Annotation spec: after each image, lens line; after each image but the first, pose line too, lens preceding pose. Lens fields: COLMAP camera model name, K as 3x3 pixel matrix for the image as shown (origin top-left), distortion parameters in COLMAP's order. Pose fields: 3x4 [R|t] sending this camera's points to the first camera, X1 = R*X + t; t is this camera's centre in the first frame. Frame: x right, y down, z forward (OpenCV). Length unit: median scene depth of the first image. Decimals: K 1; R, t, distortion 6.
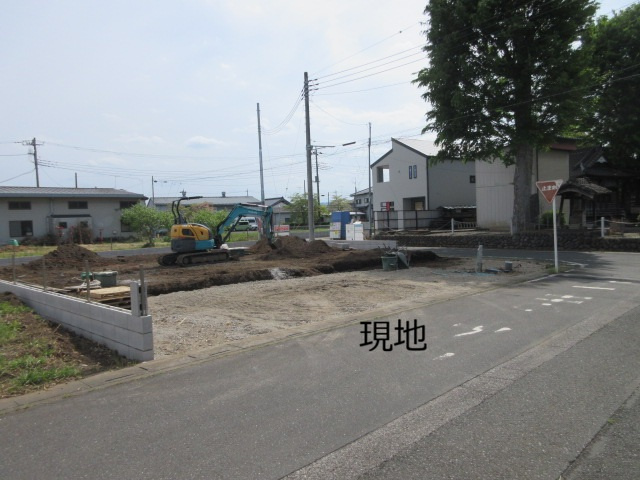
lens RADIAL K [[481.9, 0, 320.2], [0, 481.9, 231.4], [0, 0, 1]] dist [0.004366, 0.010446]
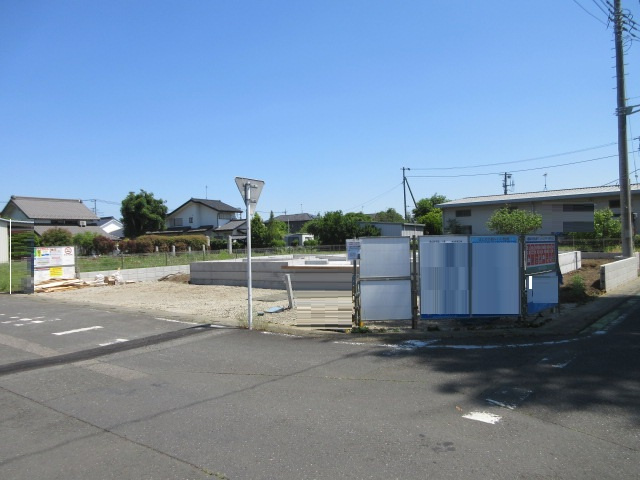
lens RADIAL K [[481.9, 0, 317.4], [0, 481.9, 231.7], [0, 0, 1]] dist [0.004366, 0.010446]
pose [[0.134045, 0.014551, -0.990868, 0.509273], [0.000997, 0.999890, 0.014818, -0.022343], [0.990975, -0.002975, 0.134015, 0.464344]]
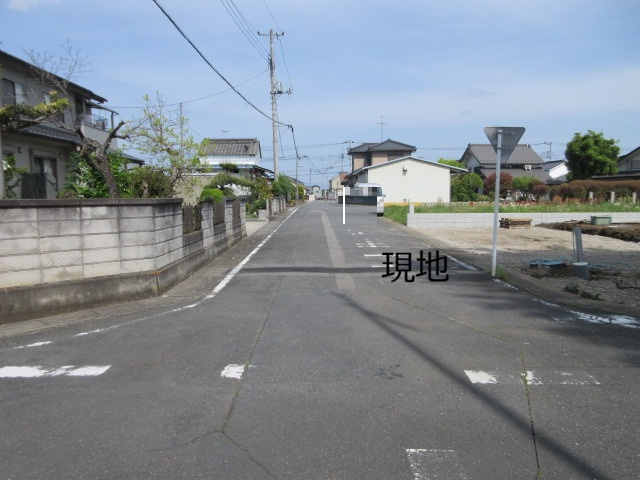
lens RADIAL K [[481.9, 0, 318.7], [0, 481.9, 233.1], [0, 0, 1]] dist [0.004366, 0.010446]
pose [[-0.696513, 0.099677, -0.710587, 0.503803], [0.009489, 0.991497, 0.129780, -0.025551], [0.717481, 0.083651, -0.691537, 0.587373]]
